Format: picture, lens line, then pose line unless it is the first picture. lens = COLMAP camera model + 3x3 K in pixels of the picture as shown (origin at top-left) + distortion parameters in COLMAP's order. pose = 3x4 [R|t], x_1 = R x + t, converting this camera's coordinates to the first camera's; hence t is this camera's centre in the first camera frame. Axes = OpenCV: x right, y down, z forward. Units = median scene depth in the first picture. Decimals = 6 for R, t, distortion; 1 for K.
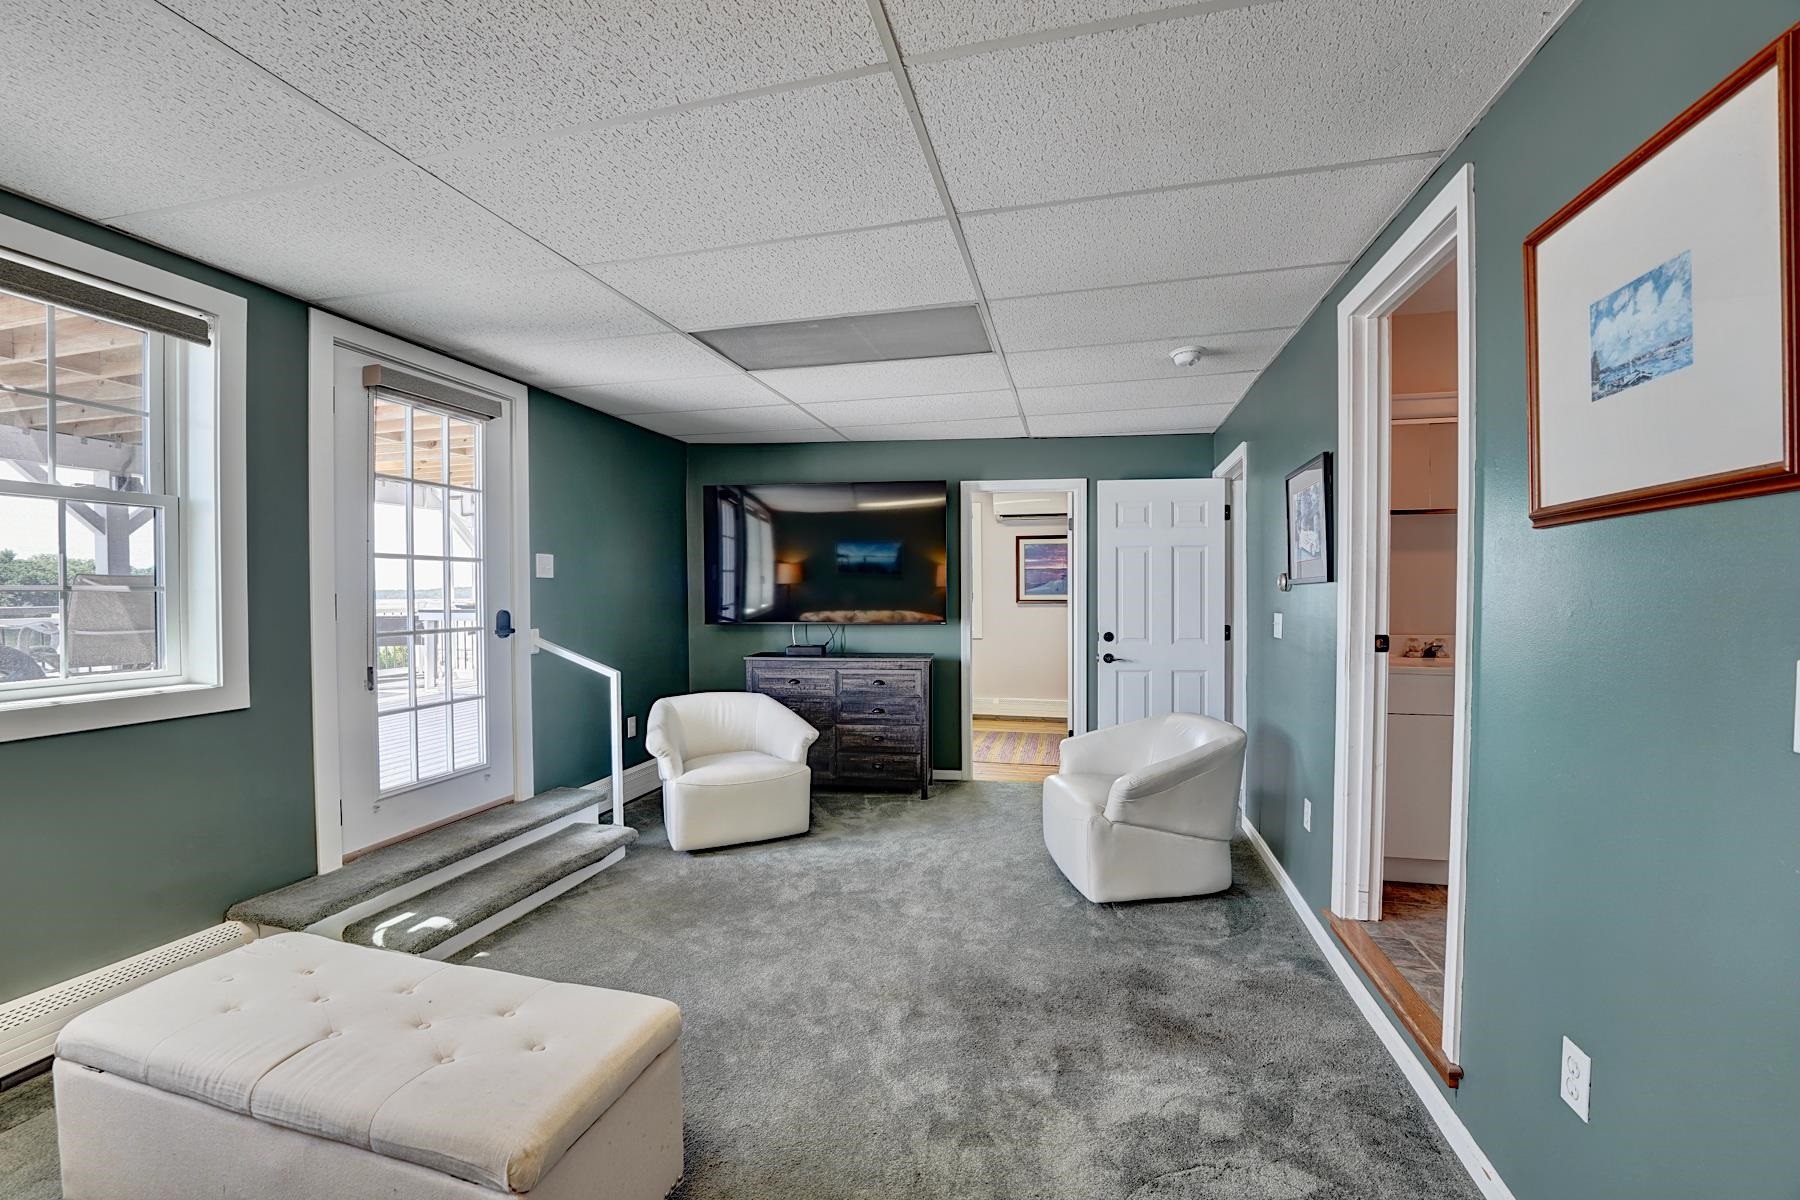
lens RADIAL K [[725.4, 0, 904.7], [0, 725.4, 600.2], [0, 0, 1]] dist [-0.028450, 0.002982]
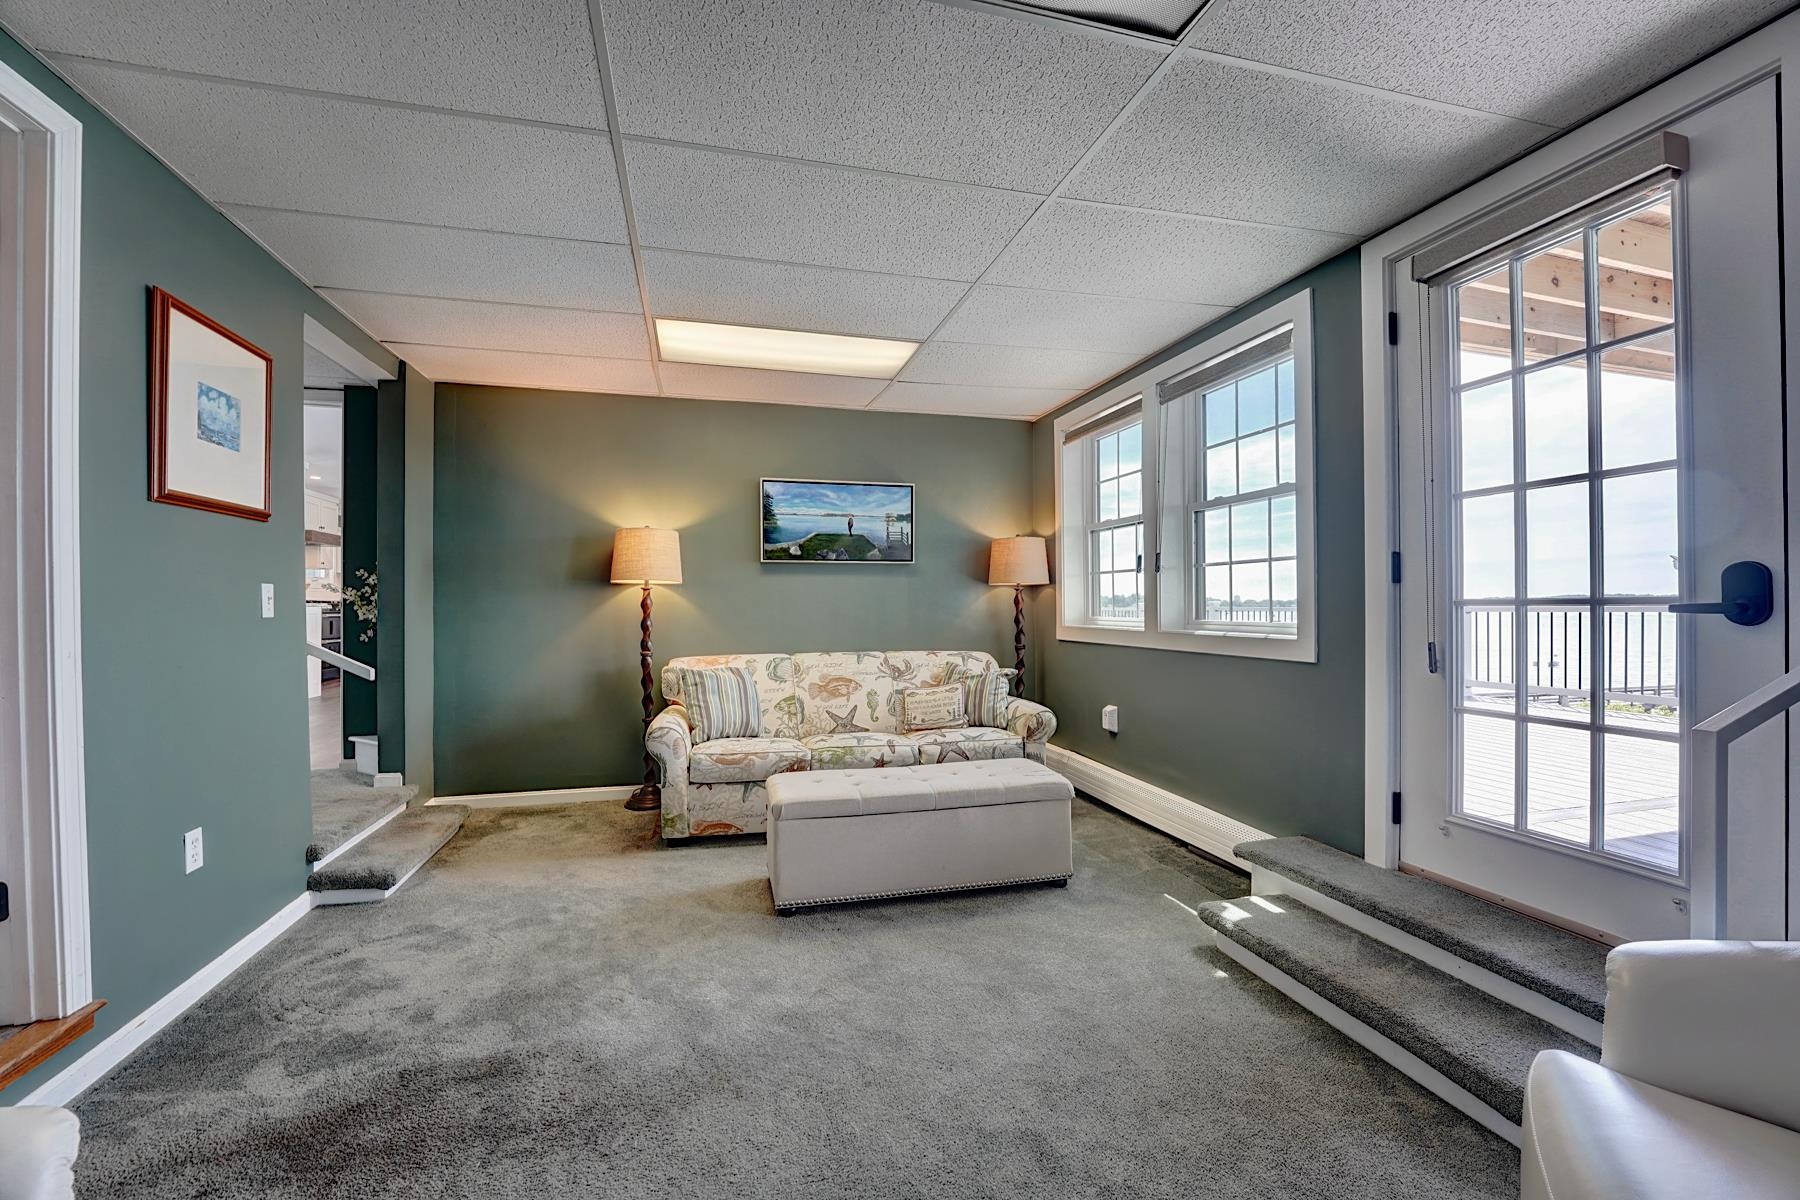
lens RADIAL K [[725.4, 0, 894.4], [0, 725.4, 604.0], [0, 0, 1]] dist [-0.028450, 0.002982]
pose [[-0.877921, 0.004836, -0.478782, 0.135221], [0.001274, 0.999969, 0.007763, 0.043745], [0.478804, 0.006205, -0.877900, 1.377400]]
